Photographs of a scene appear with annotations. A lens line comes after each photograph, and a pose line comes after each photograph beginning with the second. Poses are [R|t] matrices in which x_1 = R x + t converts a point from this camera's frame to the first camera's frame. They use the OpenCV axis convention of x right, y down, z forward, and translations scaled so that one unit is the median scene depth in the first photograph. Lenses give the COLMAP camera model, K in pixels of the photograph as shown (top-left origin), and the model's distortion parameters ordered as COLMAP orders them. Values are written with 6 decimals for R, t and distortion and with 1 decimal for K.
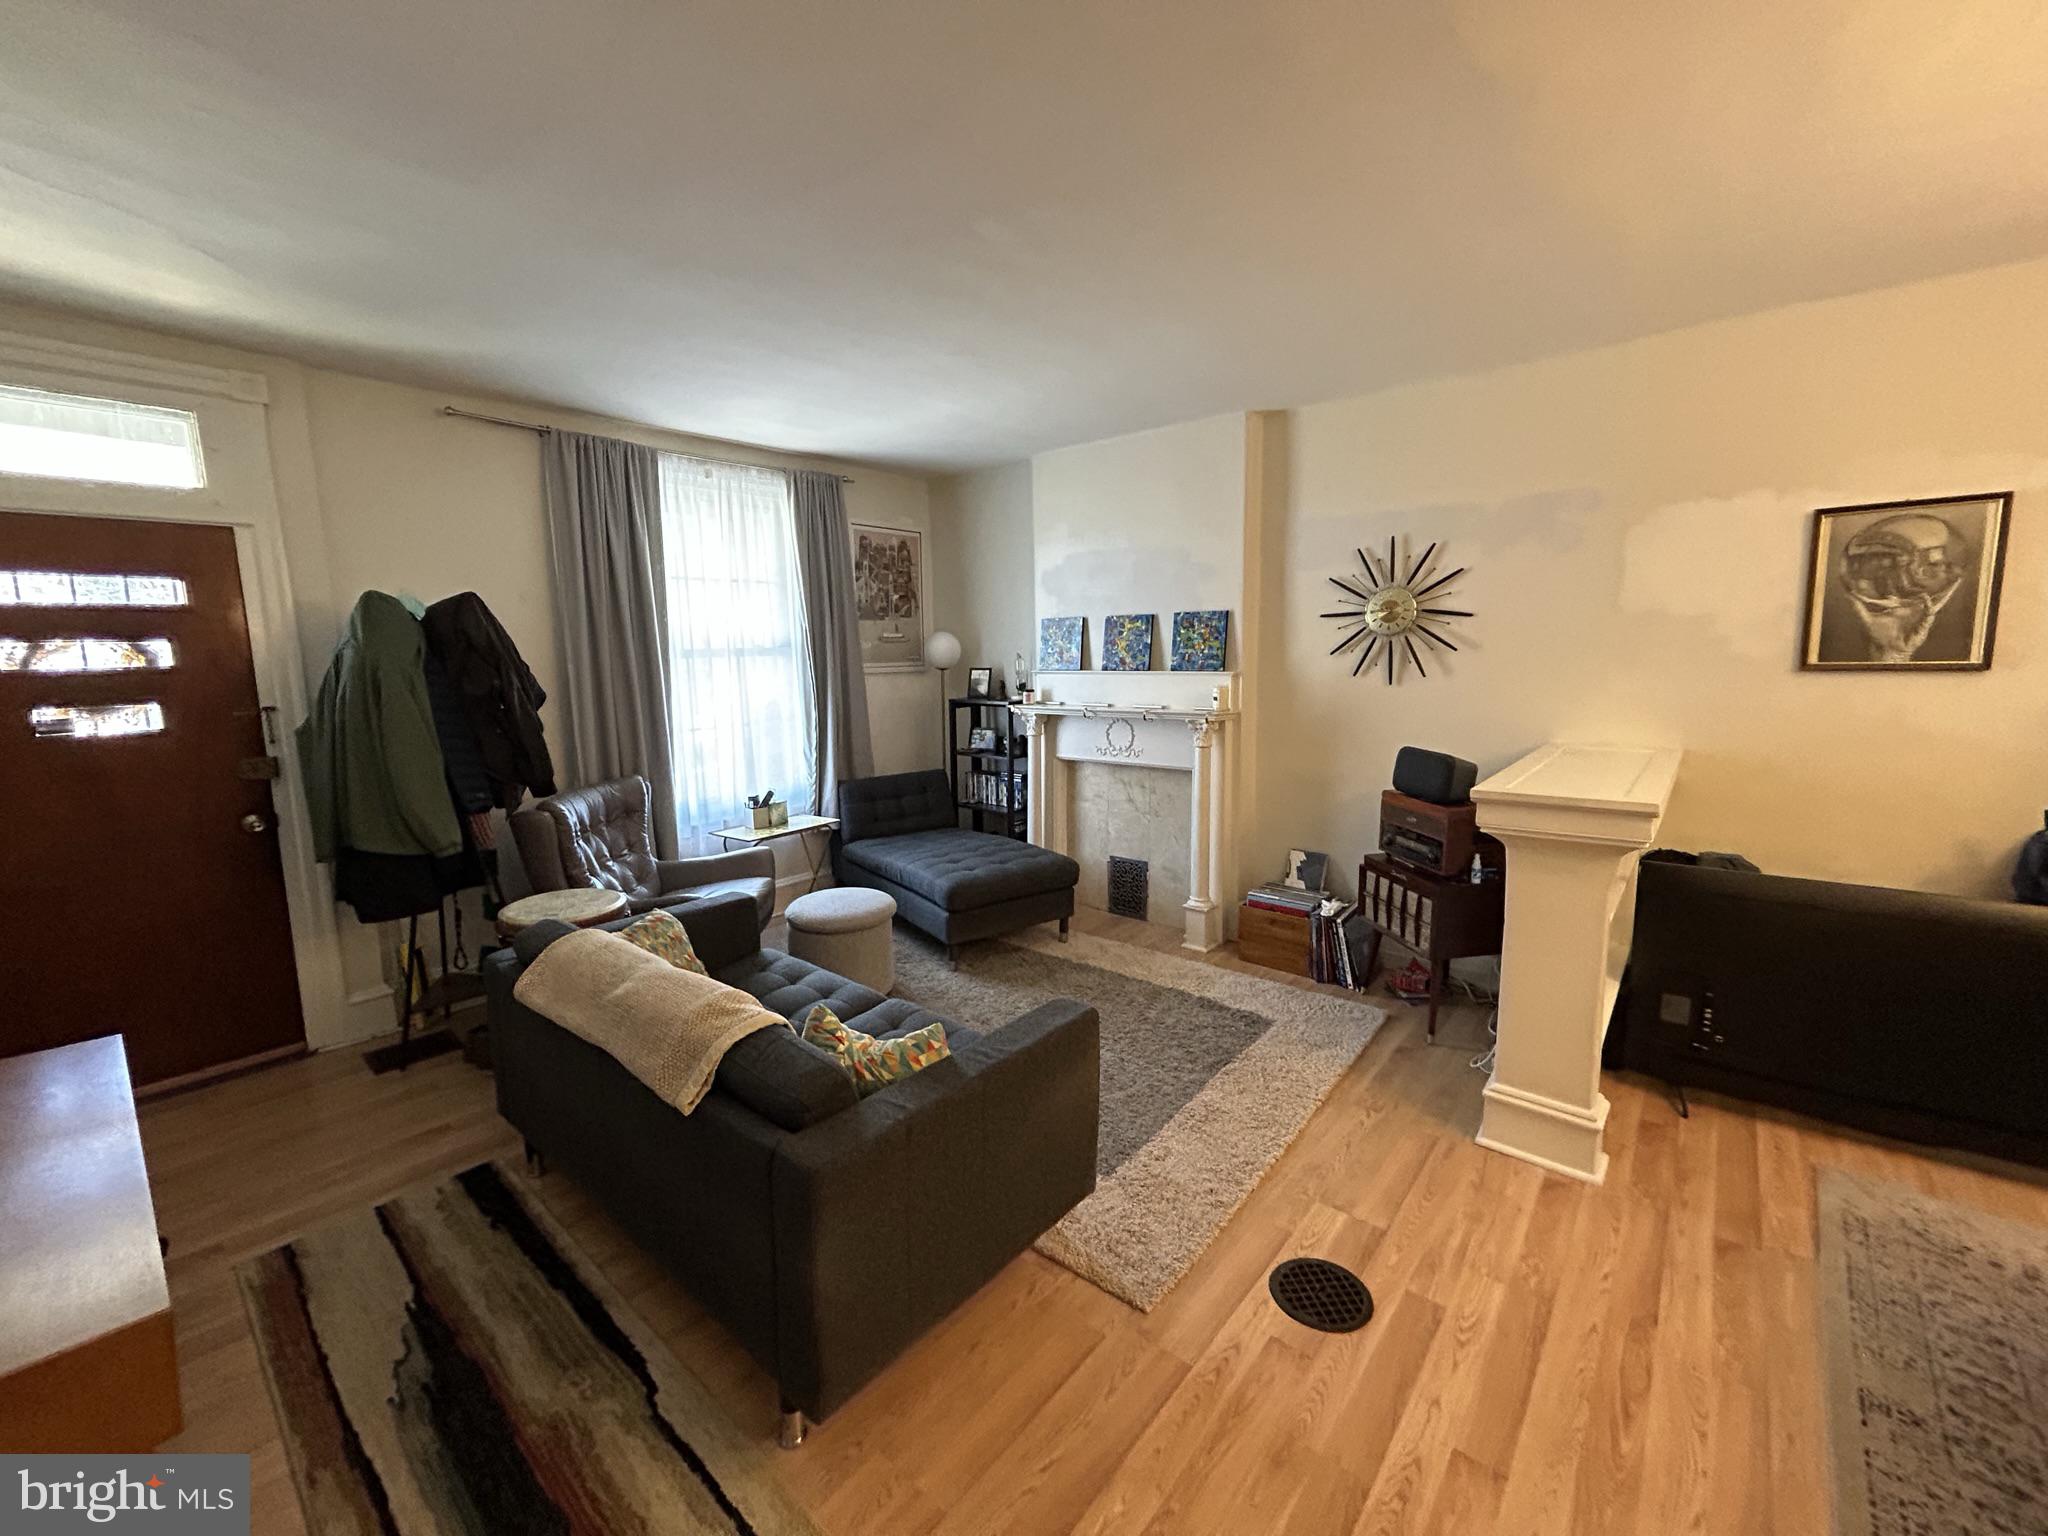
lens RADIAL K [[830.6, 0, 1014.4], [0, 830.6, 766.2], [0, 0, 1]] dist [0.001197, 0.000492]
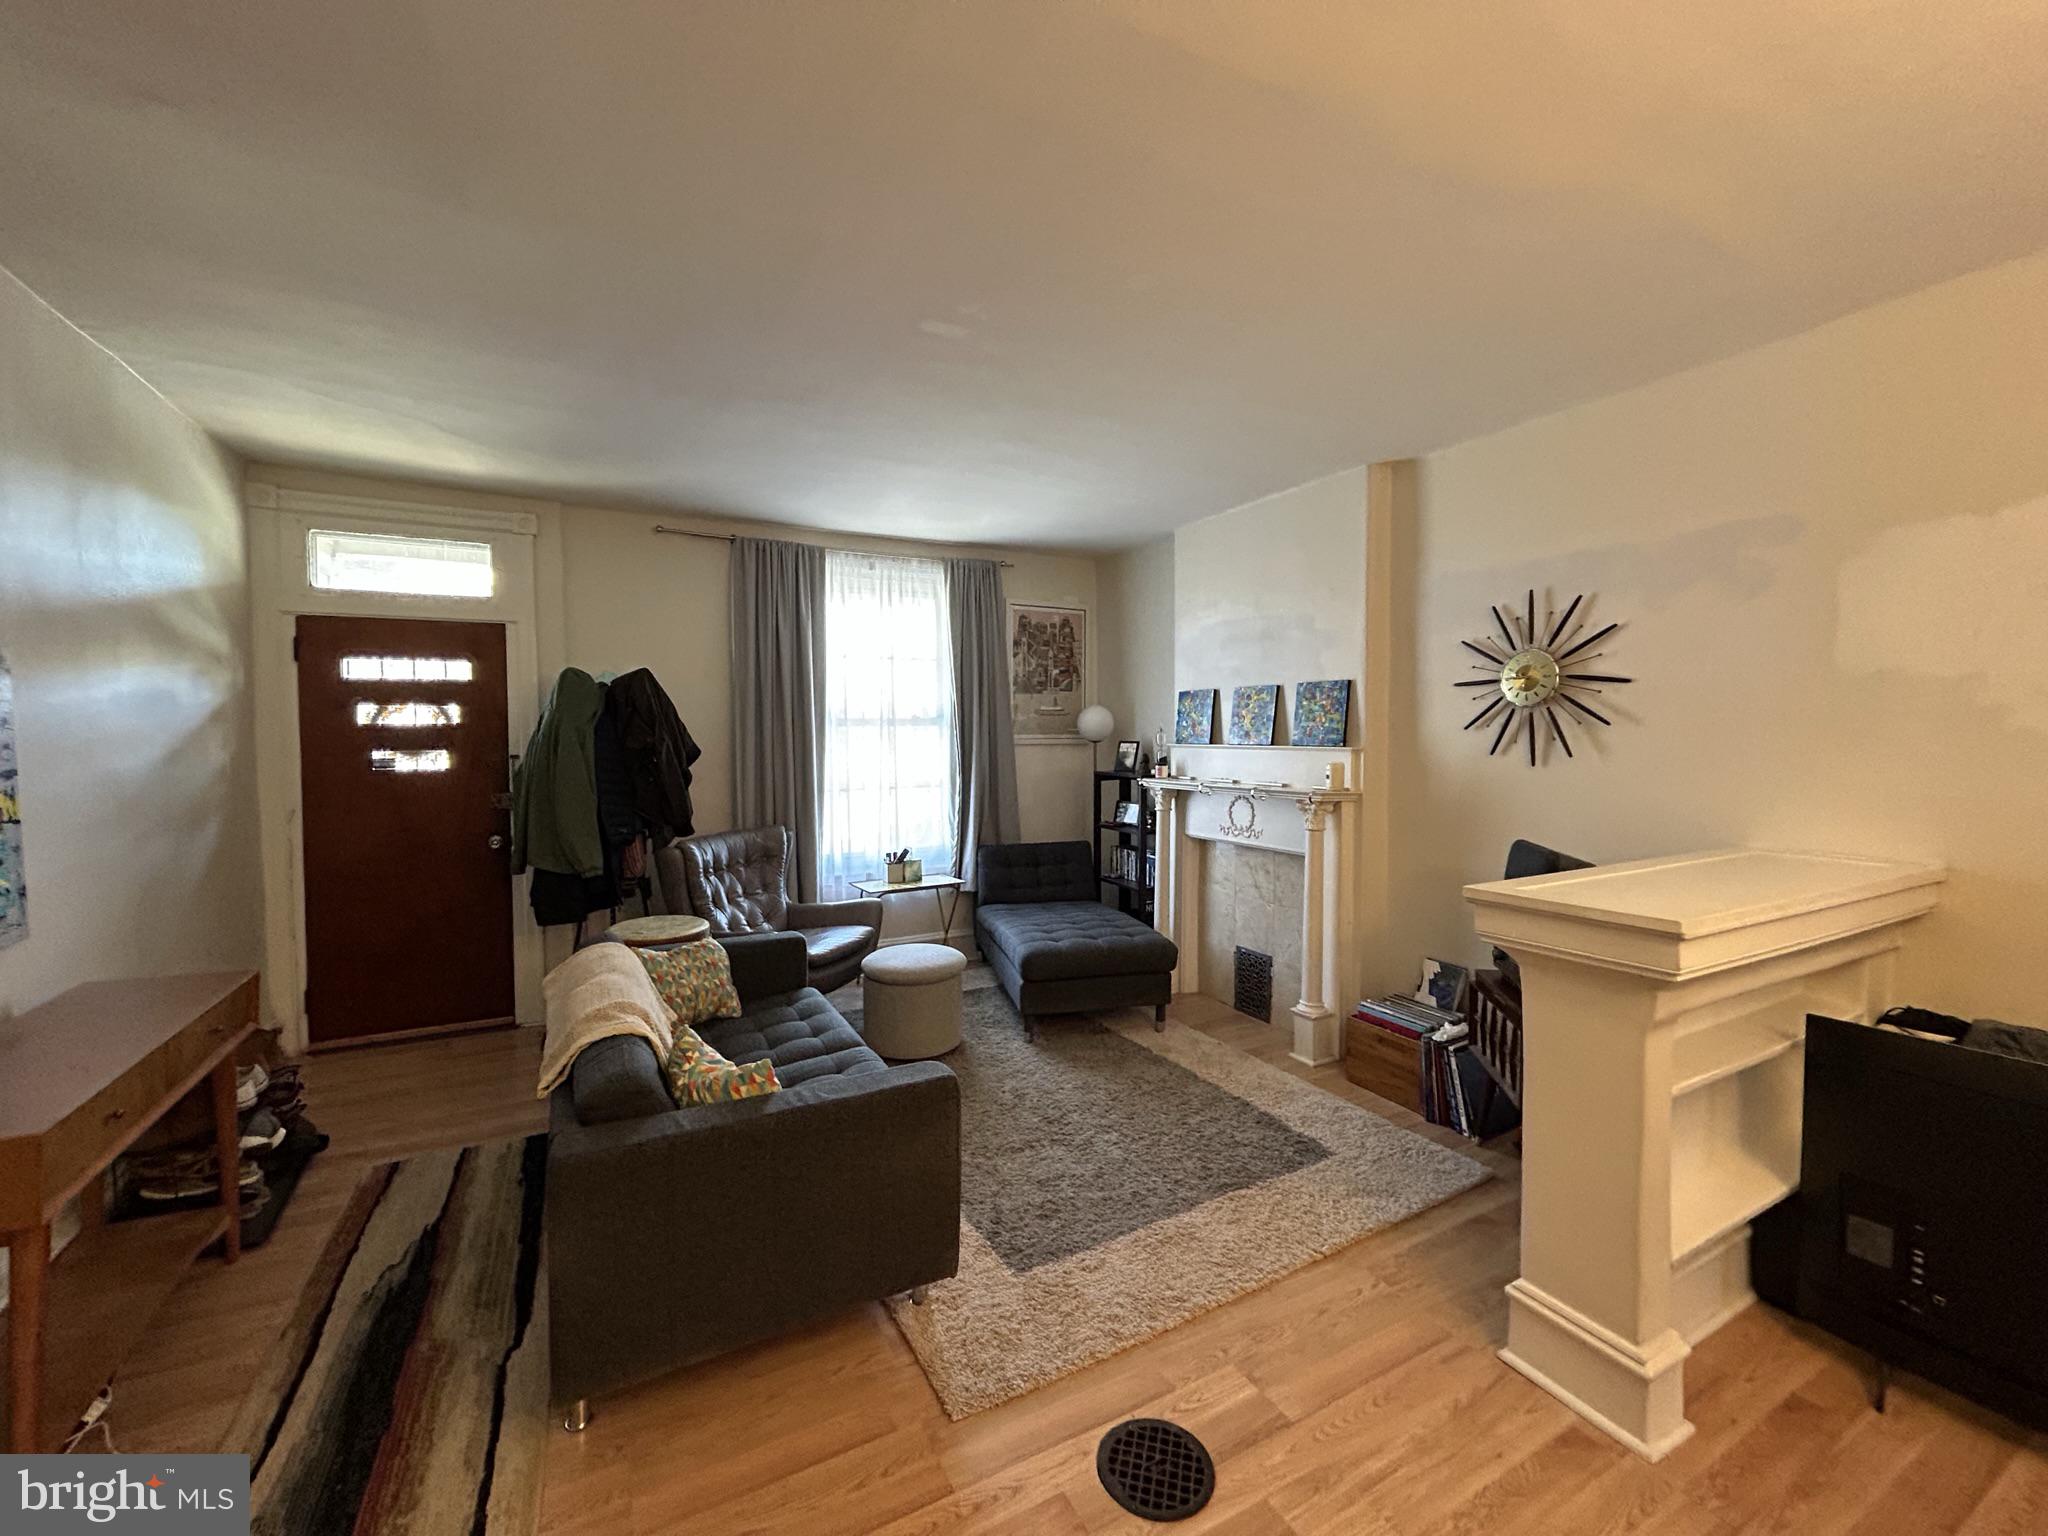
lens RADIAL K [[829.1, 0, 1014.5], [0, 829.1, 766.8], [0, 0, 1]] dist [0.000320, 0.000931]
pose [[0.929224, 0.030014, -0.368297, 0.267835], [-0.065192, 0.994378, -0.083445, 0.004919], [0.363721, 0.101549, 0.925956, 0.050539]]
